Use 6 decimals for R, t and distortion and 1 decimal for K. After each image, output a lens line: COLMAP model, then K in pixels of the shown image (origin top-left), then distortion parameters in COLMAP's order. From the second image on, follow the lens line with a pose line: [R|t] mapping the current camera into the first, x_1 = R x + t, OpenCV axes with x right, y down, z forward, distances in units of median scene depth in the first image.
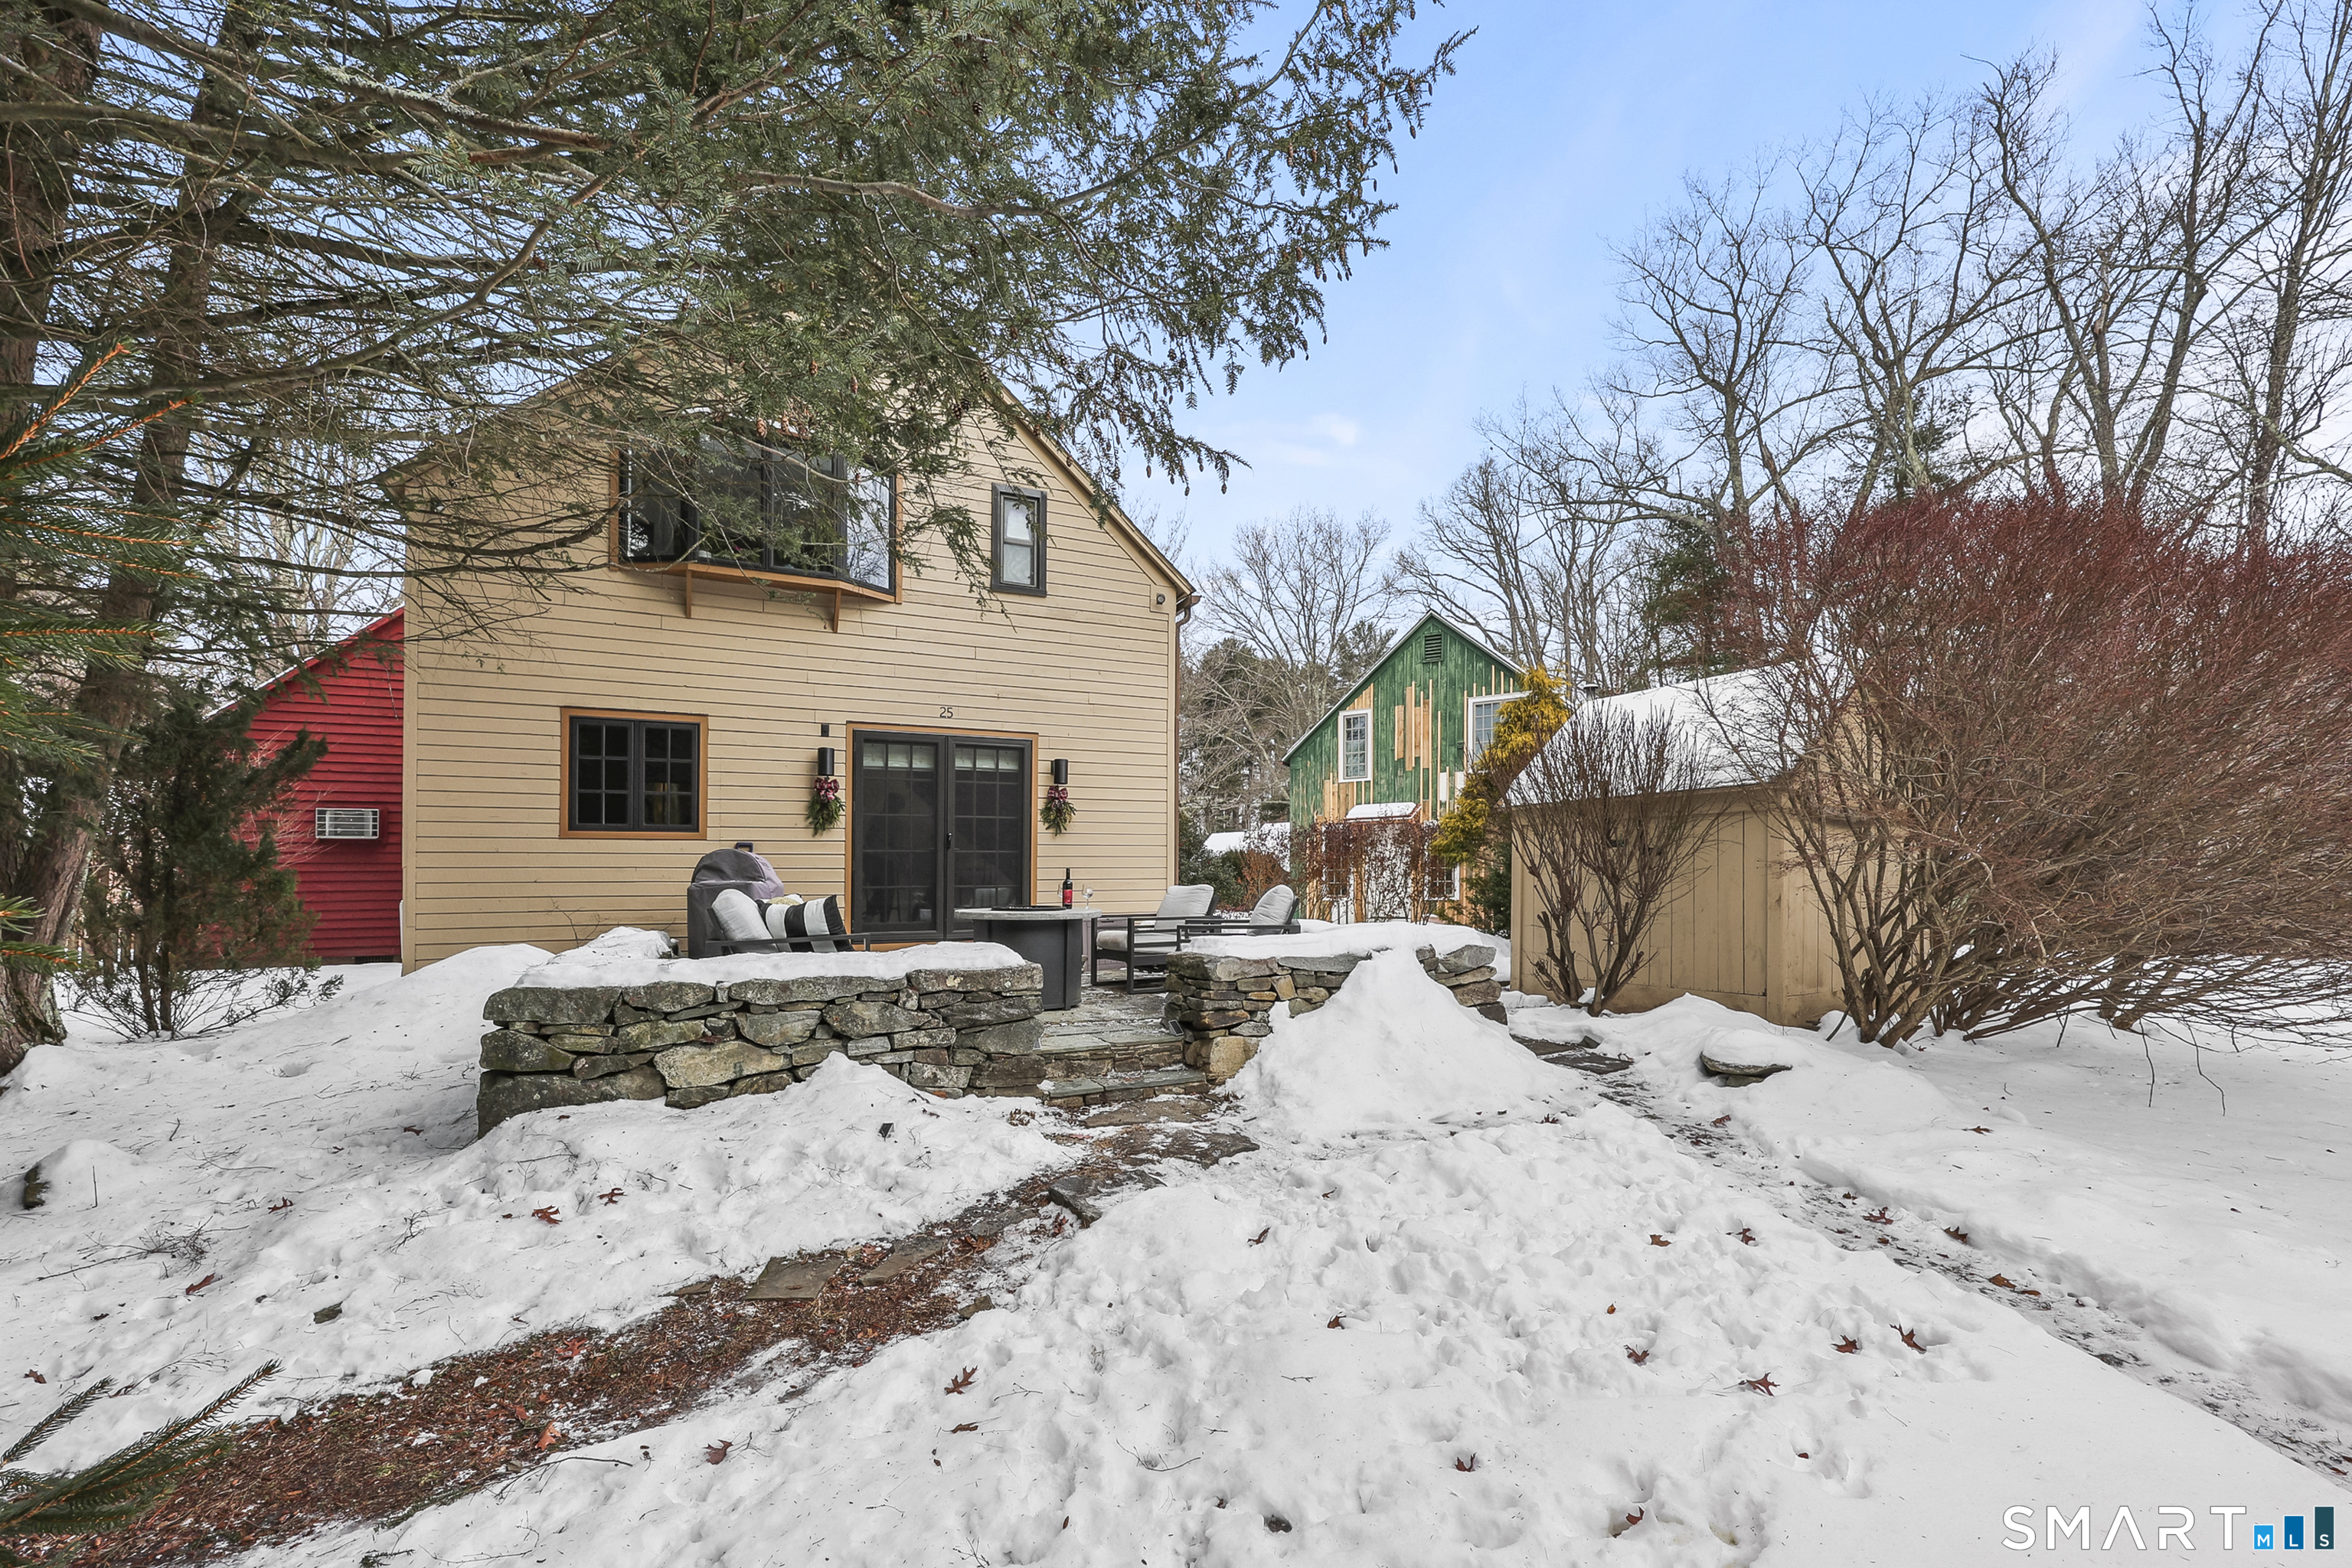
lens RADIAL K [[982.8, 0, 1178.1], [0, 982.8, 881.3], [0, 0, 1]] dist [-0.000922, -0.000010]
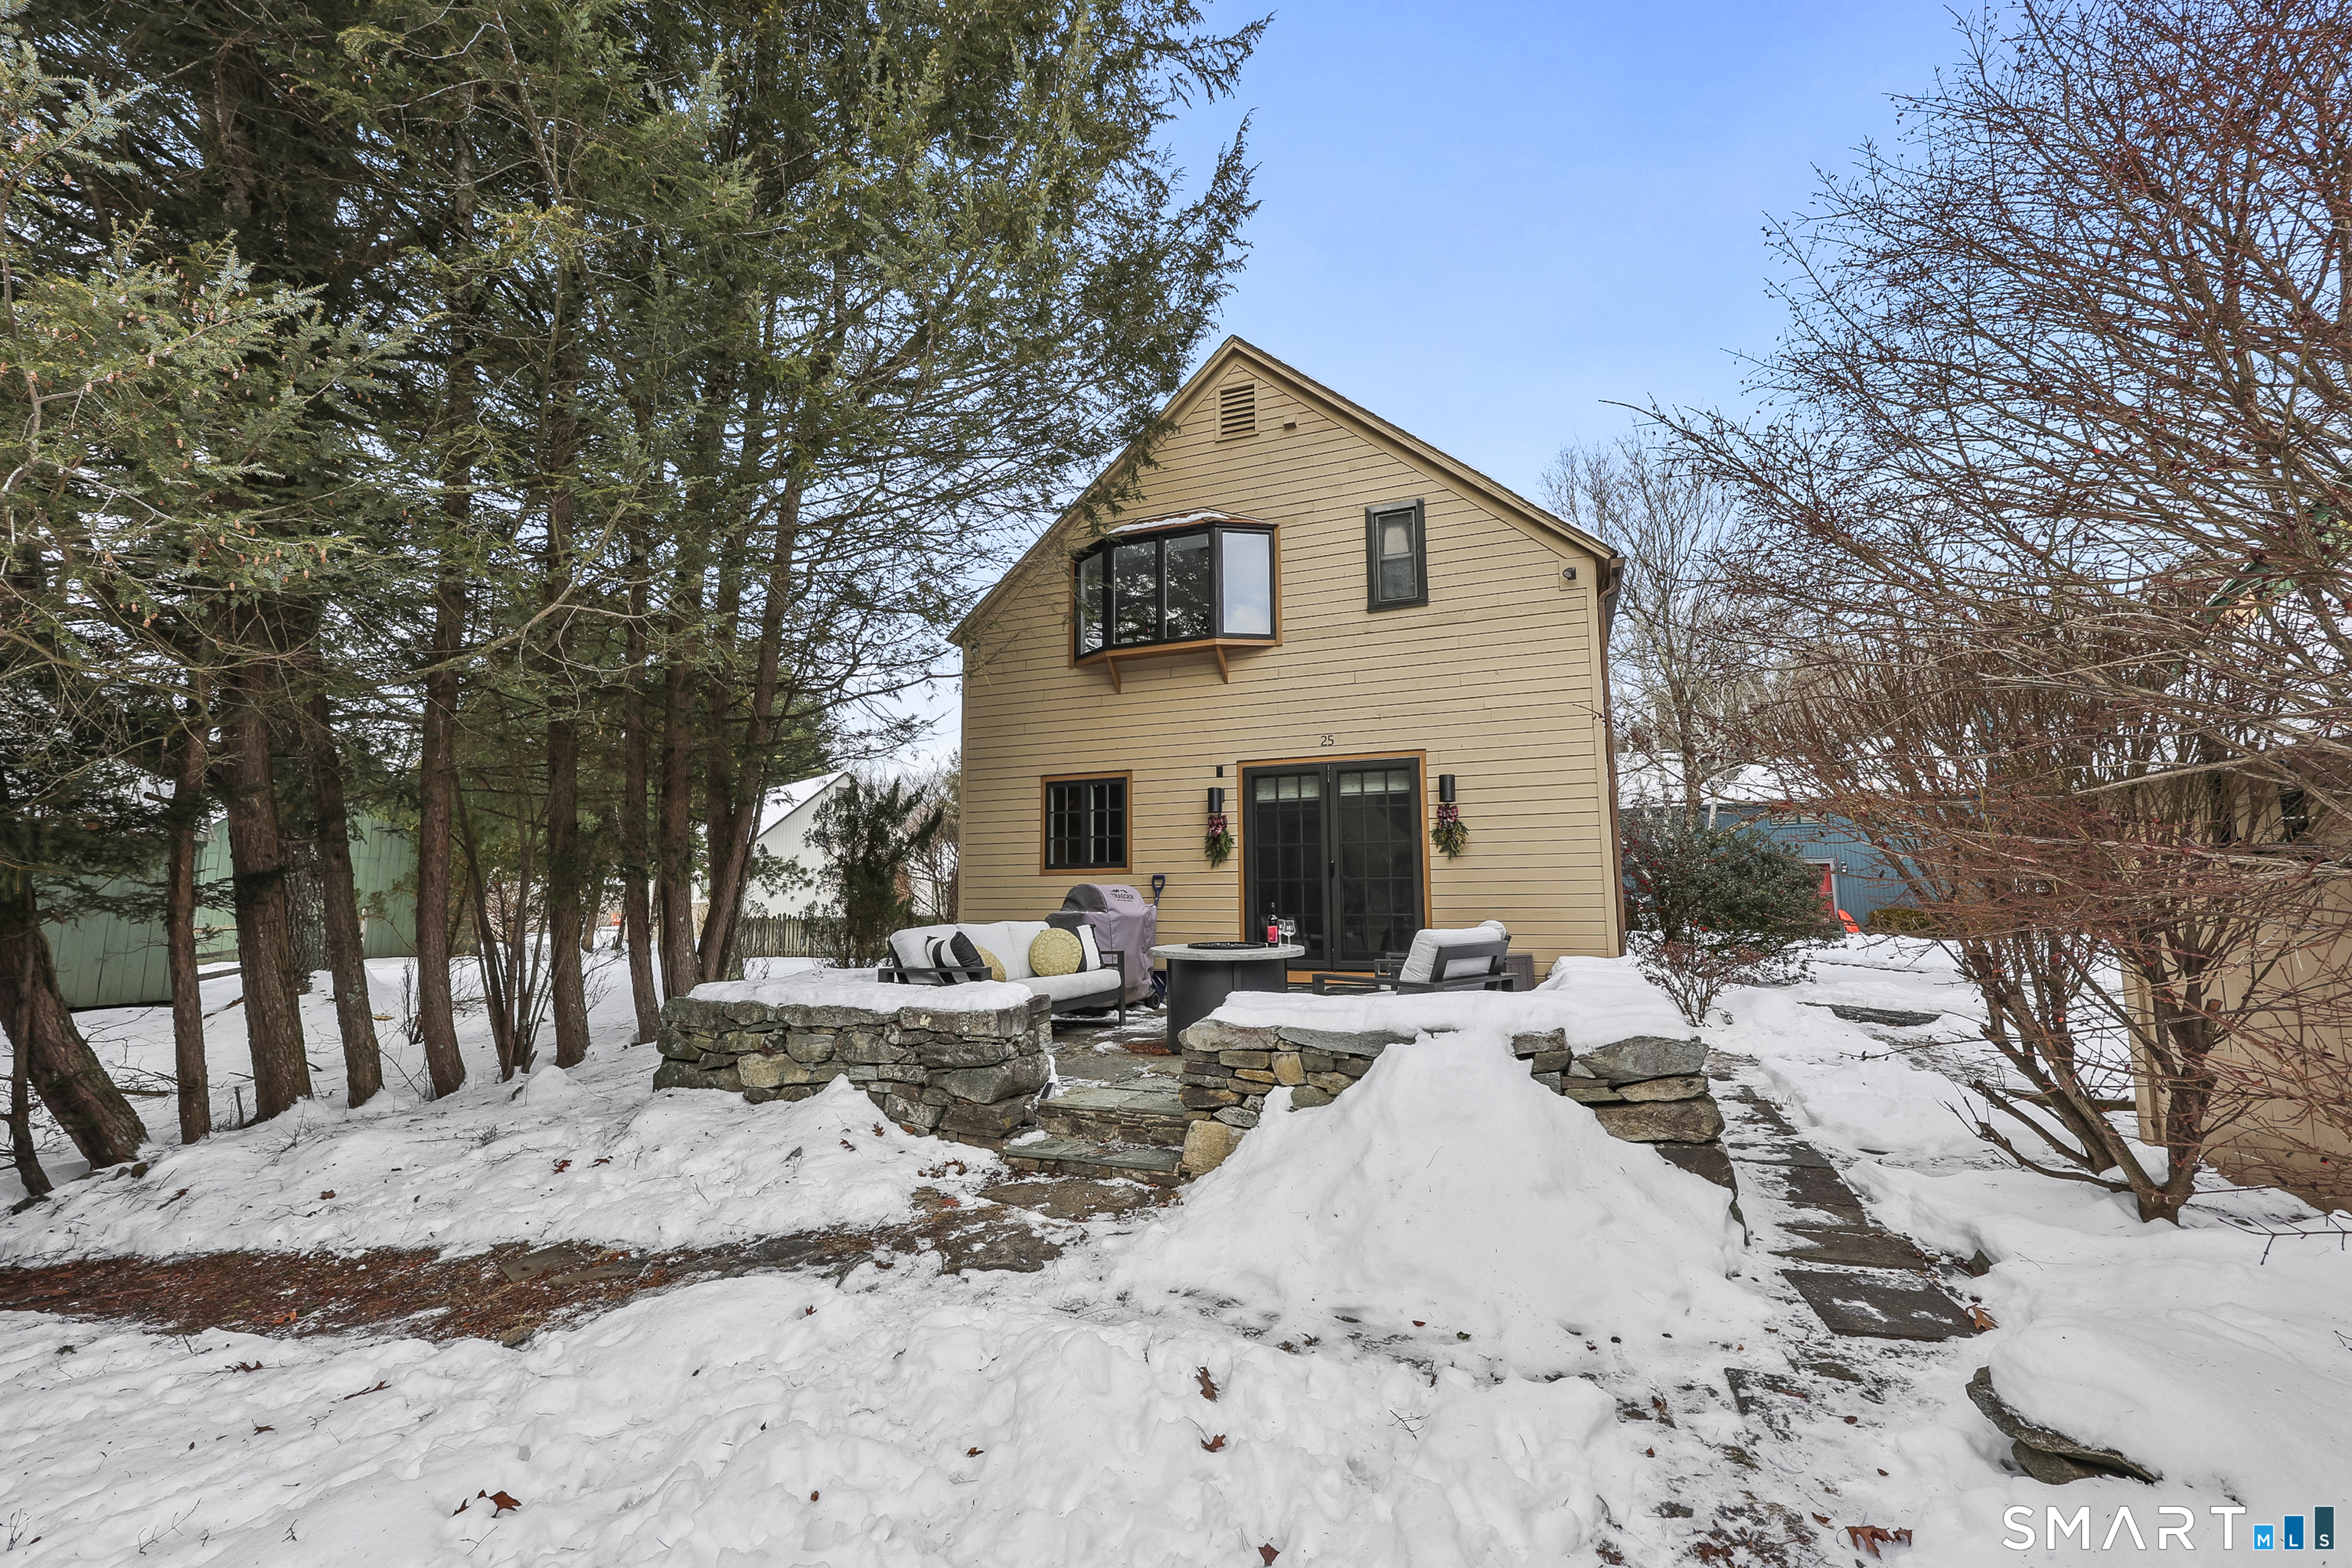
lens RADIAL K [[921.9, 0, 1176.0], [0, 921.9, 784.0], [0, 0, 1]] dist [0.000837, -0.000047]
pose [[0.678473, -0.089769, -0.729120, 0.640524], [0.003599, 0.992900, -0.118896, -0.029202], [0.734617, 0.078044, 0.673979, 0.468366]]
